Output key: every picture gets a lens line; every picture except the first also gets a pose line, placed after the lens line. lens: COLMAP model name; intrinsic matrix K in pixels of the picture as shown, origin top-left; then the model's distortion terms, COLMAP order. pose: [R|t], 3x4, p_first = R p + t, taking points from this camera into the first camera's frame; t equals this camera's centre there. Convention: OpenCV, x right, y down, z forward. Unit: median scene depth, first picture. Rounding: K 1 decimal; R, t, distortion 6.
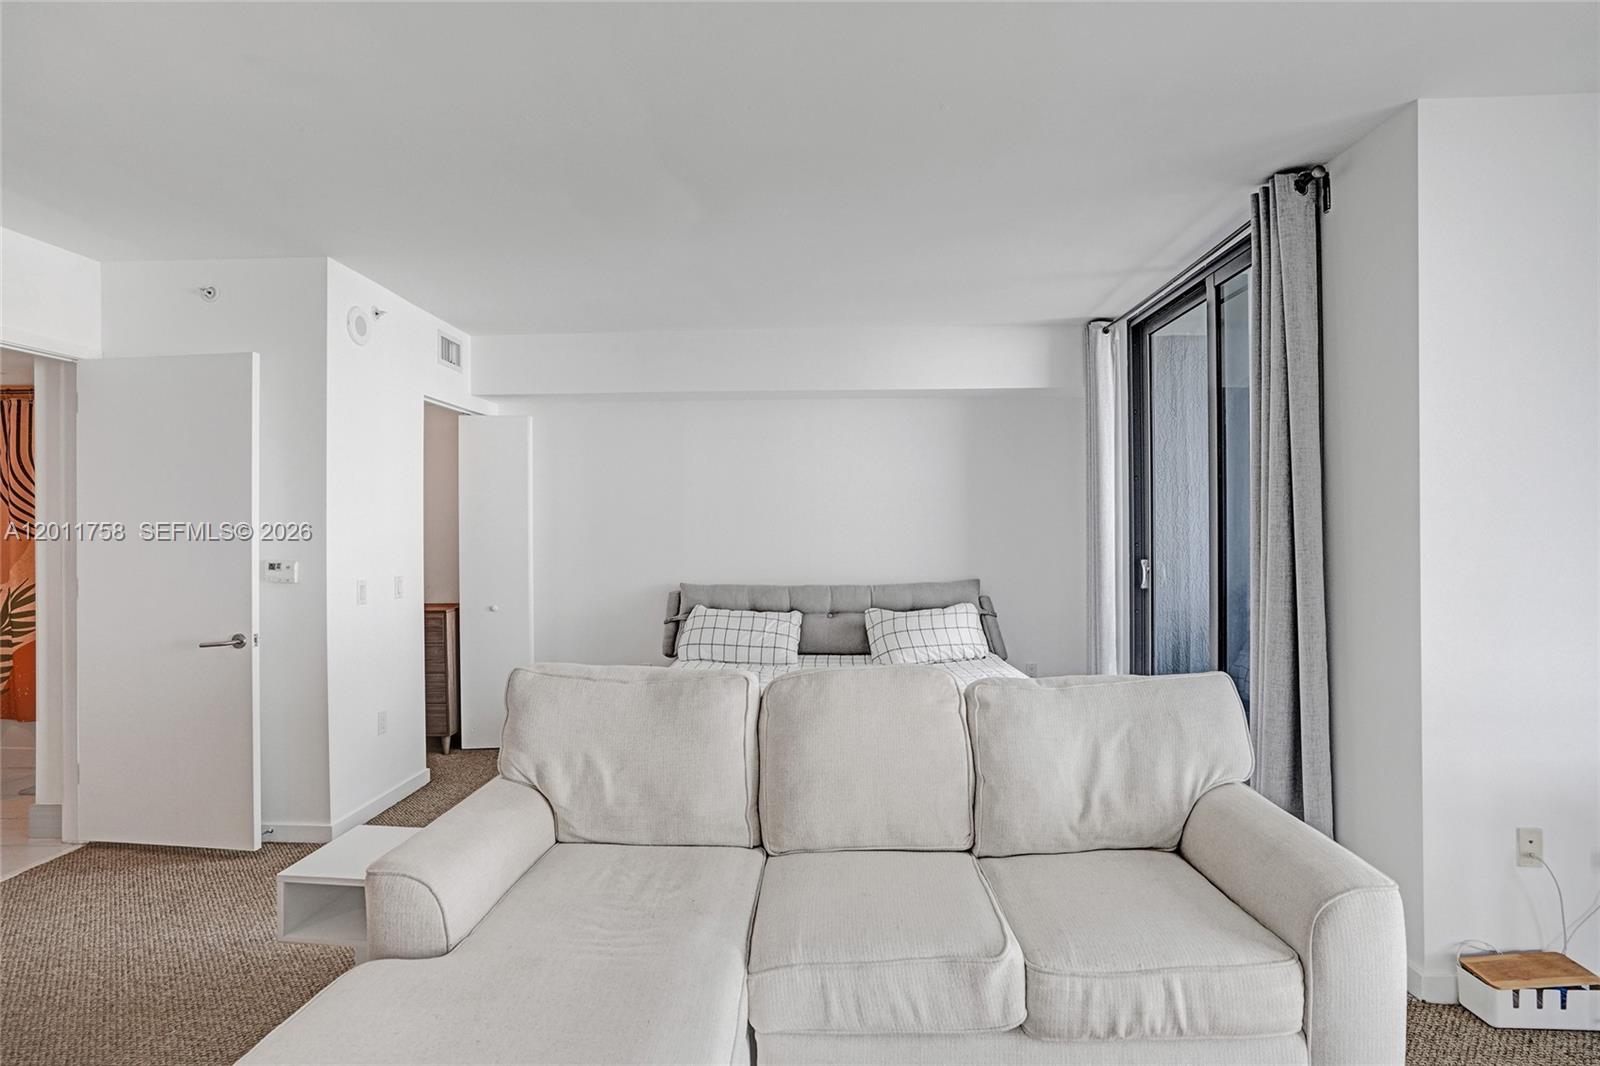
lens RADIAL K [[781.6, 0, 798.3], [0, 781.6, 528.7], [0, 0, 1]] dist [-0.000784, -0.000163]
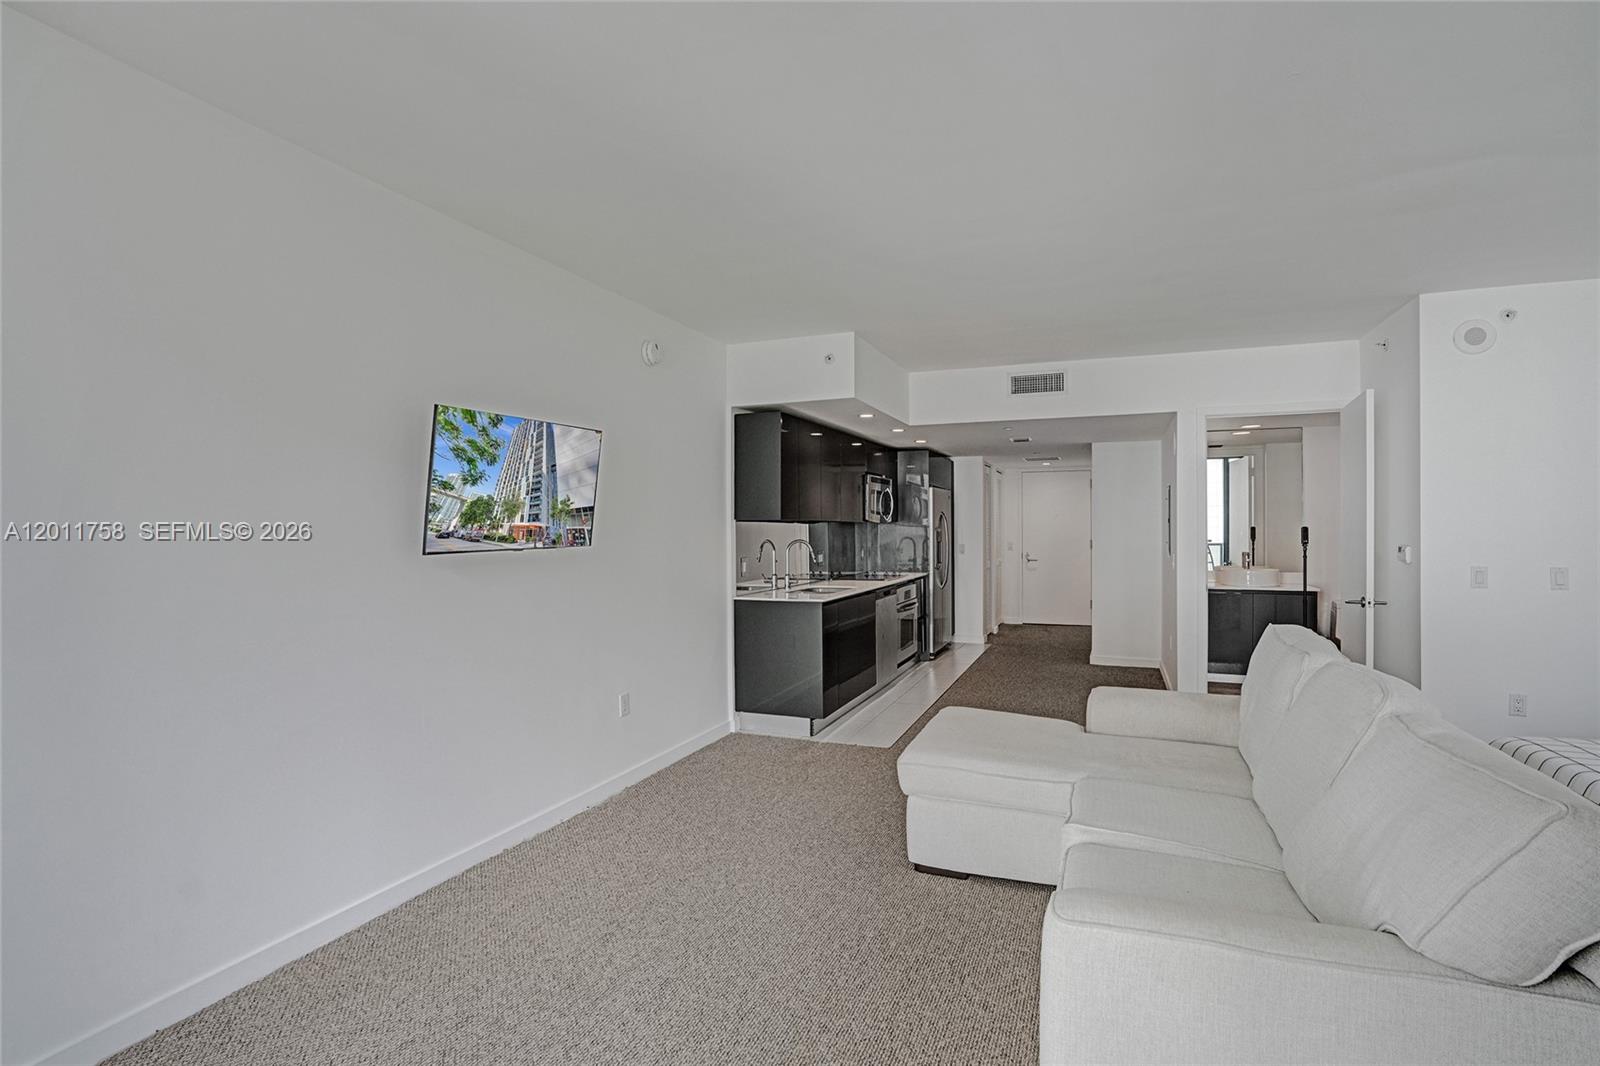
lens RADIAL K [[781.6, 0, 800.3], [0, 781.6, 528.6], [0, 0, 1]] dist [-0.000784, -0.000163]
pose [[-0.325772, 0.003324, -0.945443, 0.801144], [-0.002642, 0.999987, 0.004426, 0.010607], [0.945445, 0.003940, -0.325759, 0.456294]]
